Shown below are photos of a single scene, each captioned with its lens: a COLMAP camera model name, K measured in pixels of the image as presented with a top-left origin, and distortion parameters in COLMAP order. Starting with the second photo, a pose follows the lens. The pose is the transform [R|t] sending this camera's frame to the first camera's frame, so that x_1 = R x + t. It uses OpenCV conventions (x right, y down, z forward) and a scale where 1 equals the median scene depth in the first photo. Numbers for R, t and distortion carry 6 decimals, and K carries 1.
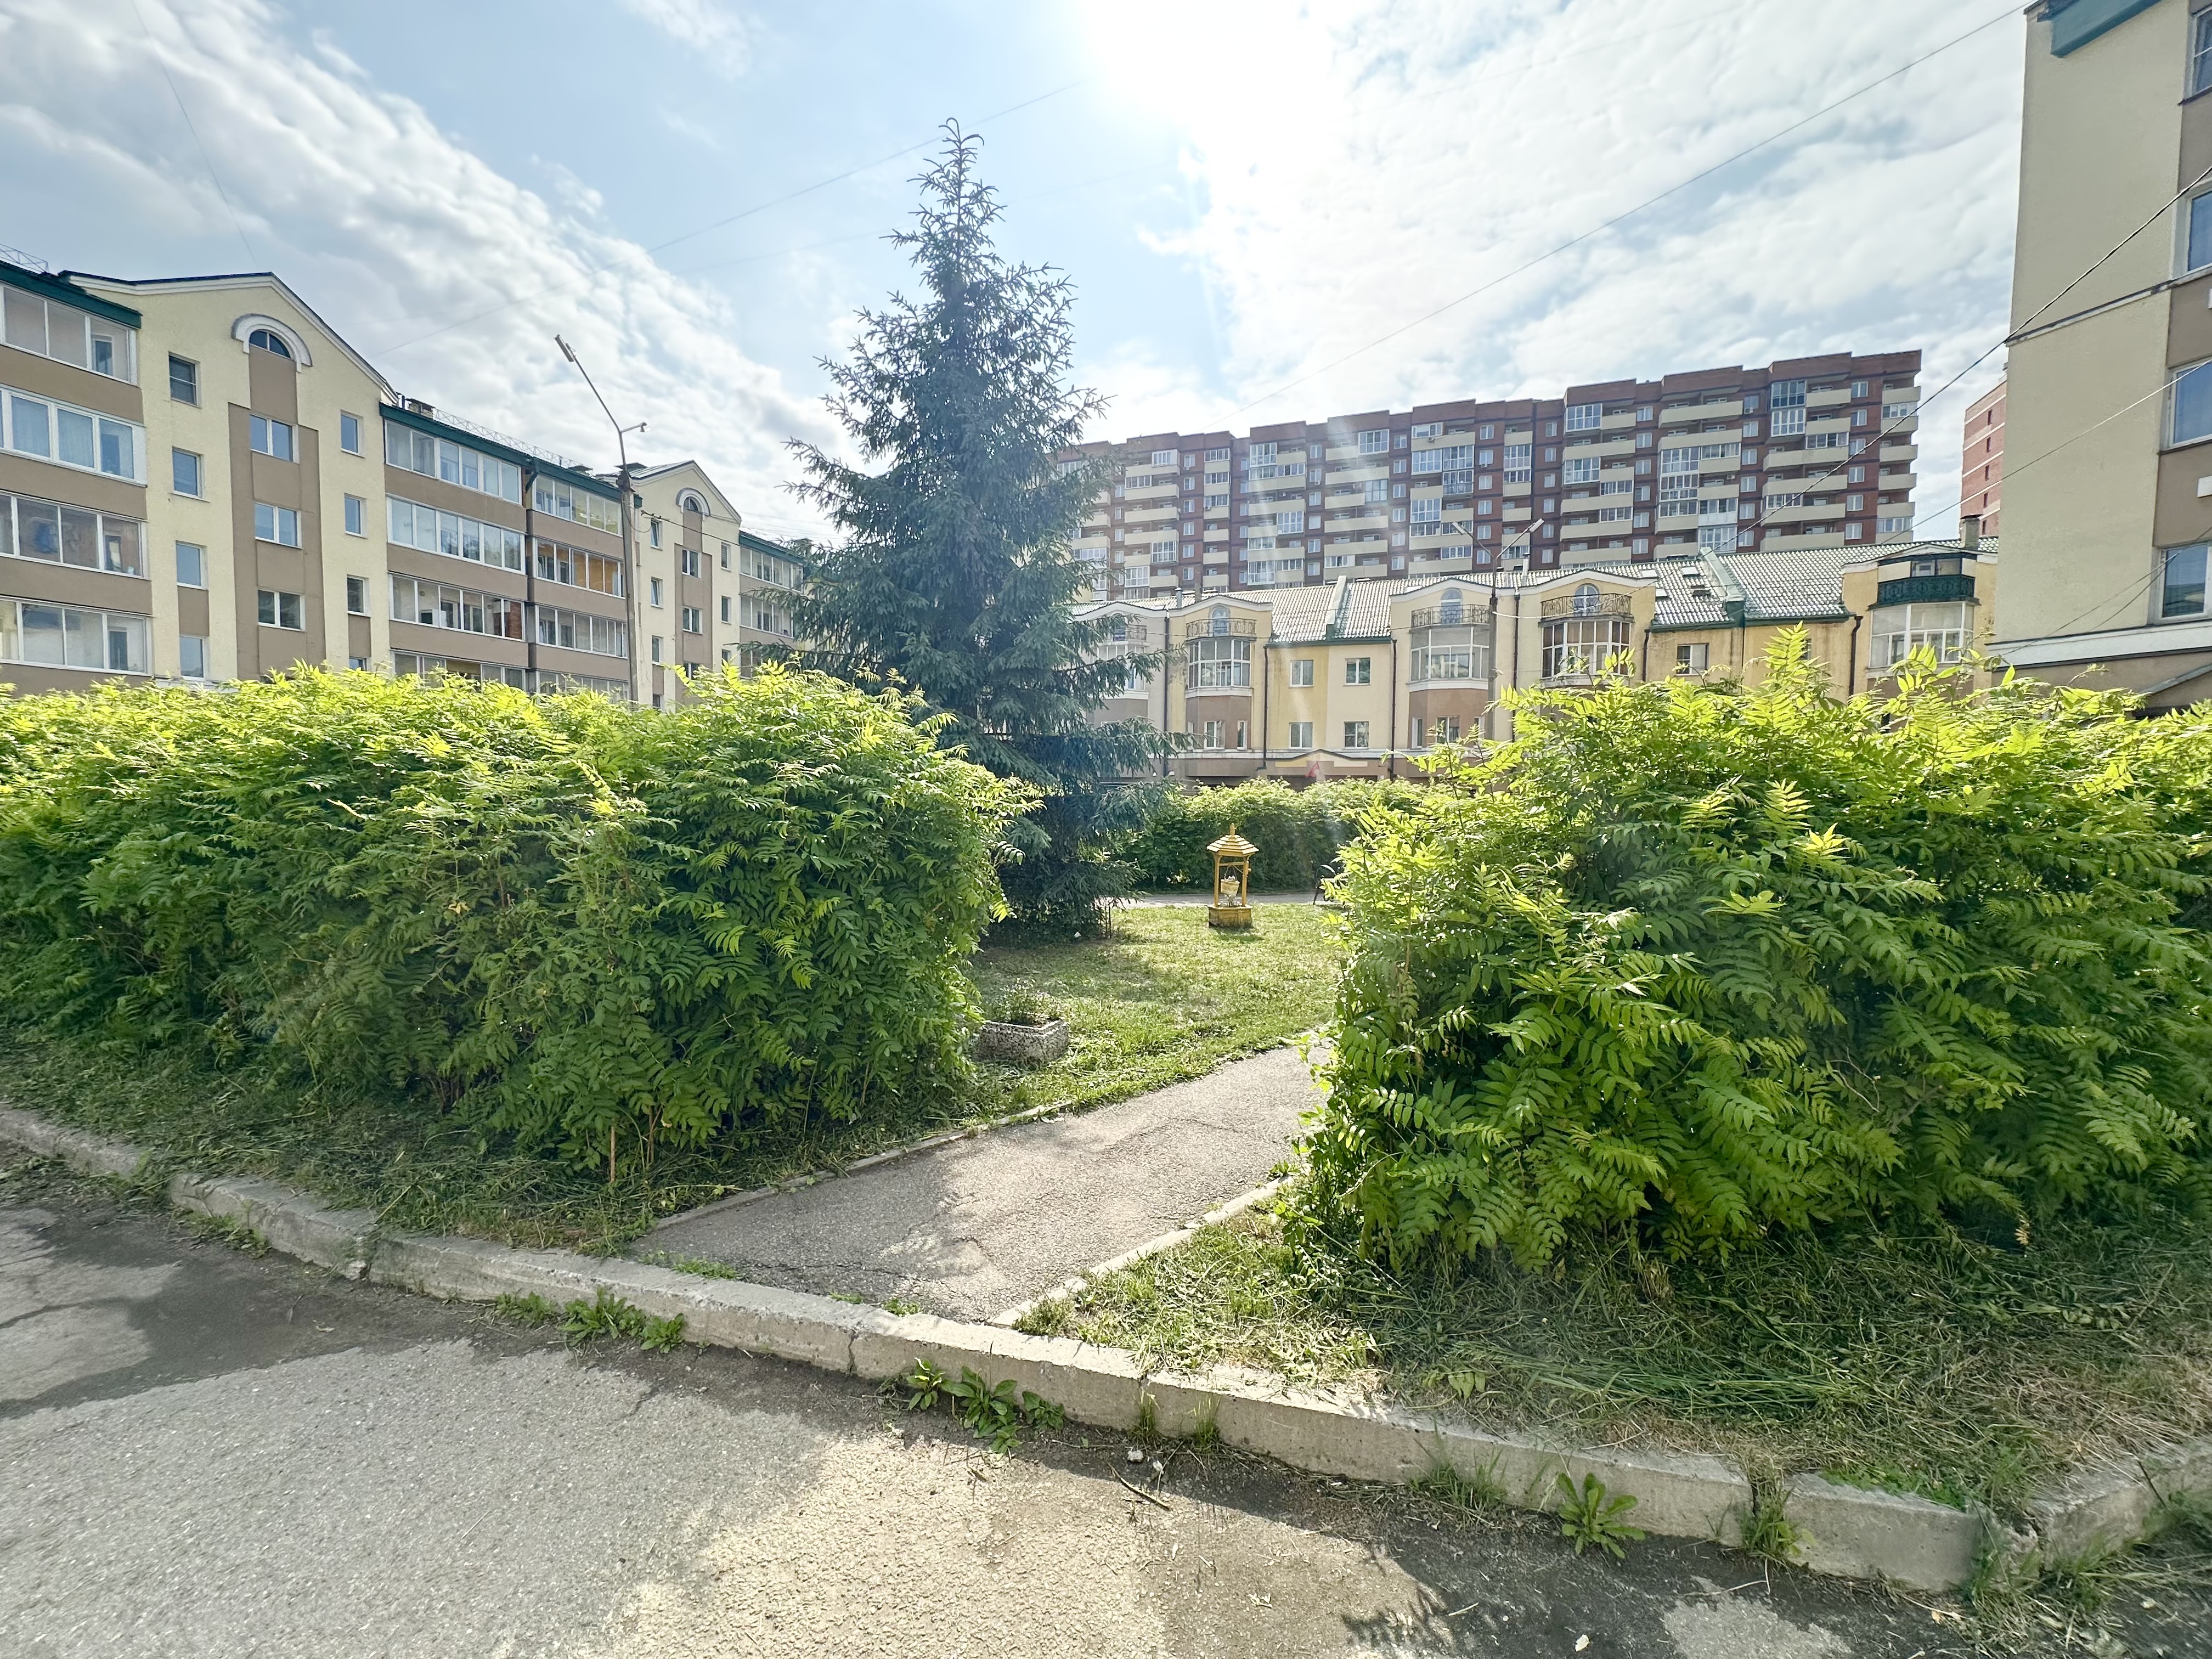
lens RADIAL K [[882.0, 0, 1110.0], [0, 882.0, 829.7], [0, 0, 1]] dist [-0.003781, 0.000873]
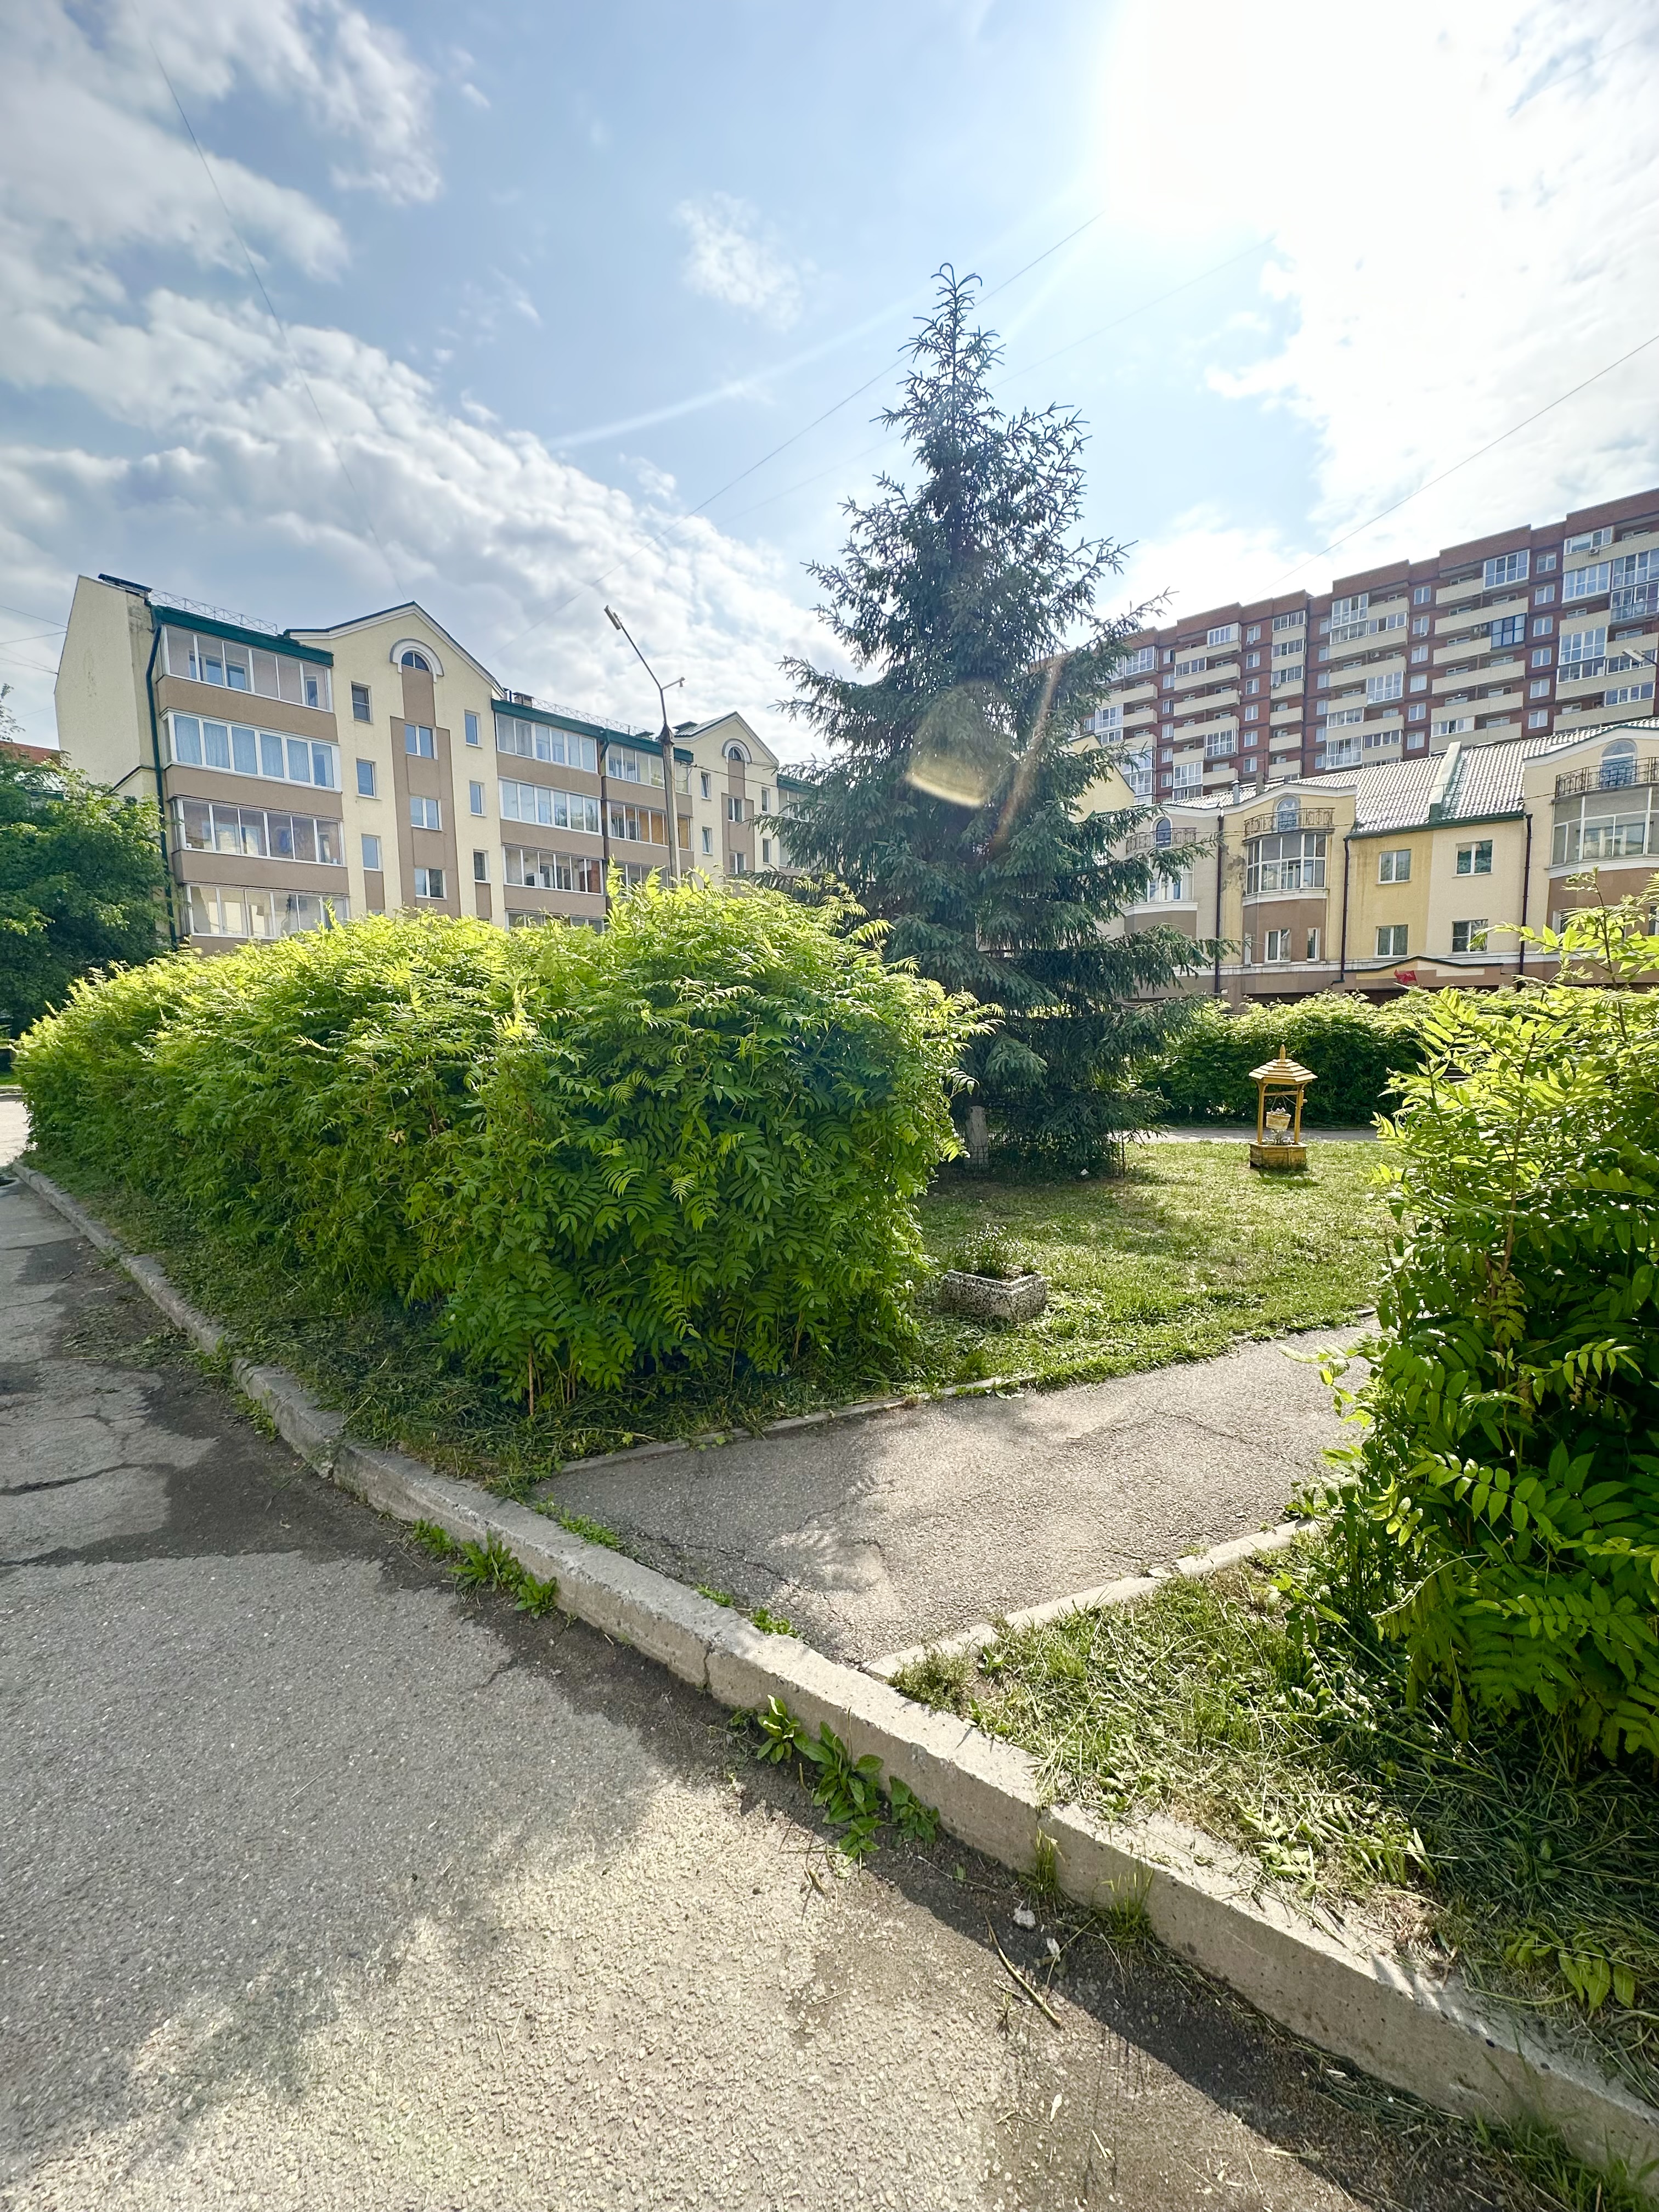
lens RADIAL K [[882.0, 0, 830.6], [0, 882.0, 1107.6], [0, 0, 1]] dist [-0.003781, 0.000873]
pose [[0.938264, 0.009147, -0.345798, 0.052895], [0.010614, 0.998418, 0.055209, 0.002621], [0.345756, -0.055471, 0.936683, 0.131774]]
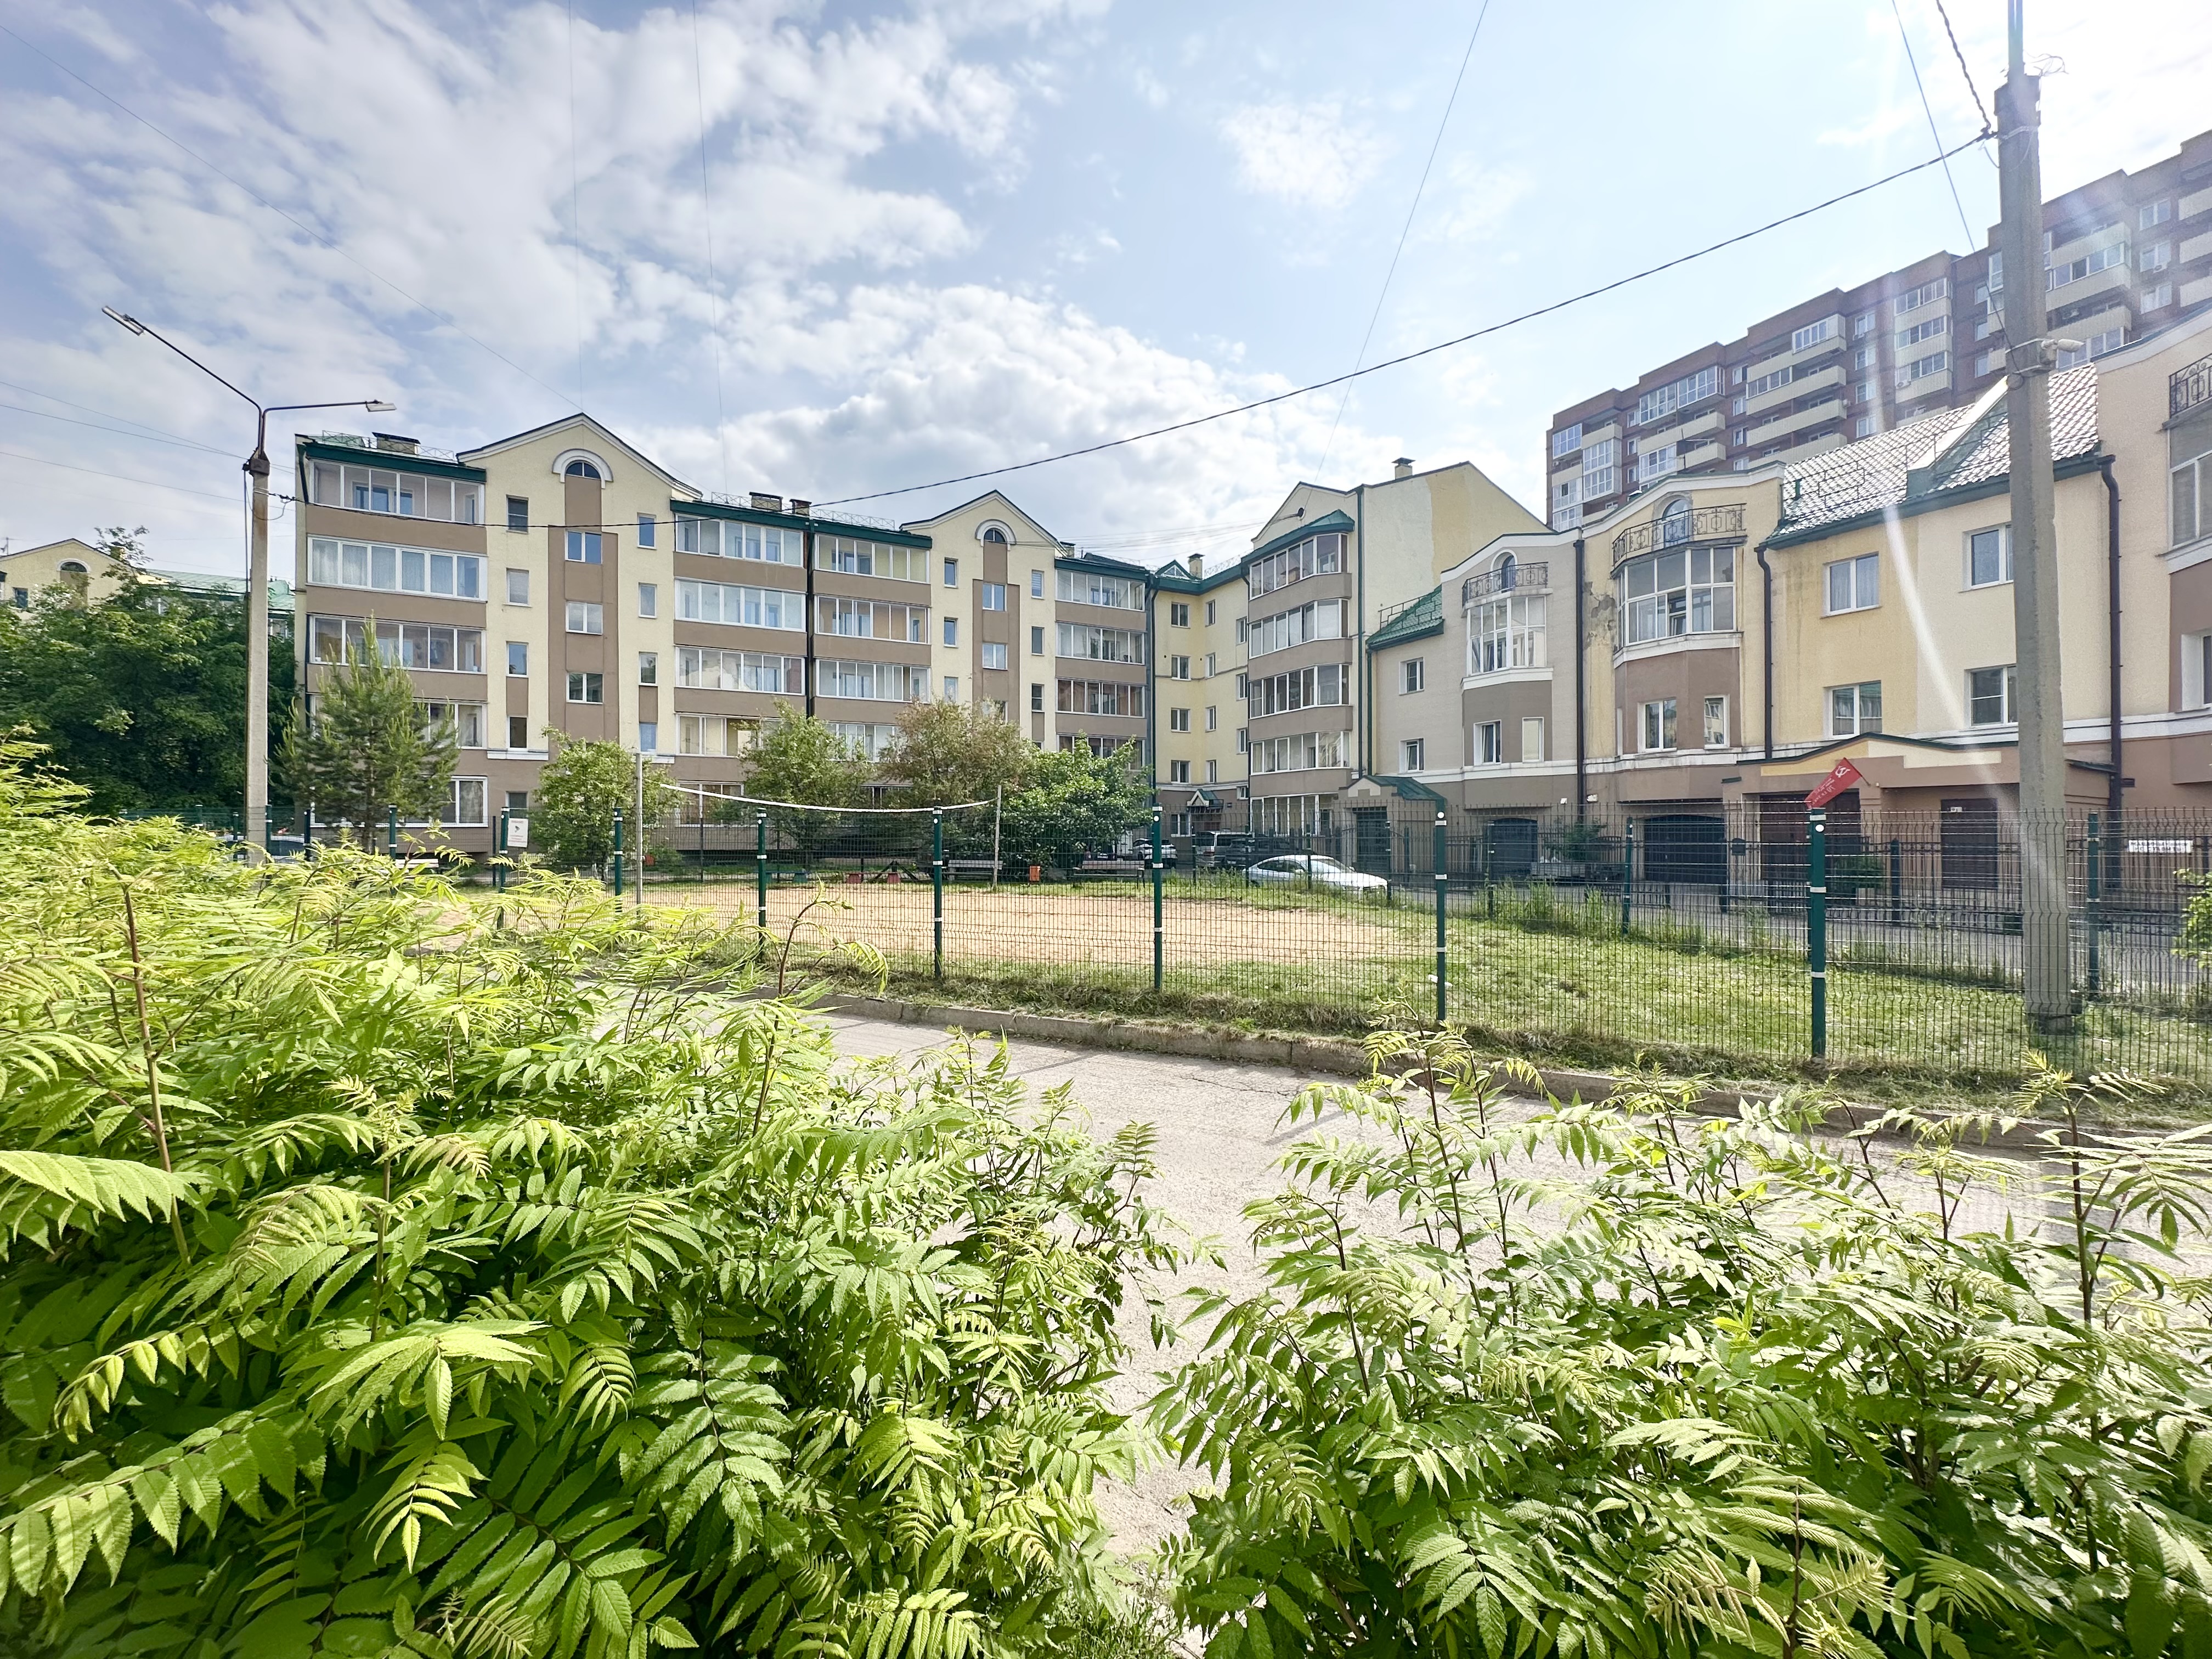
lens RADIAL K [[882.0, 0, 1095.4], [0, 882.0, 812.7], [0, 0, 1]] dist [-0.003781, 0.000873]
pose [[0.748890, -0.036383, -0.661695, 1.993569], [-0.022742, 0.996493, -0.080531, -0.008537], [0.662304, 0.075357, 0.745436, 3.297066]]
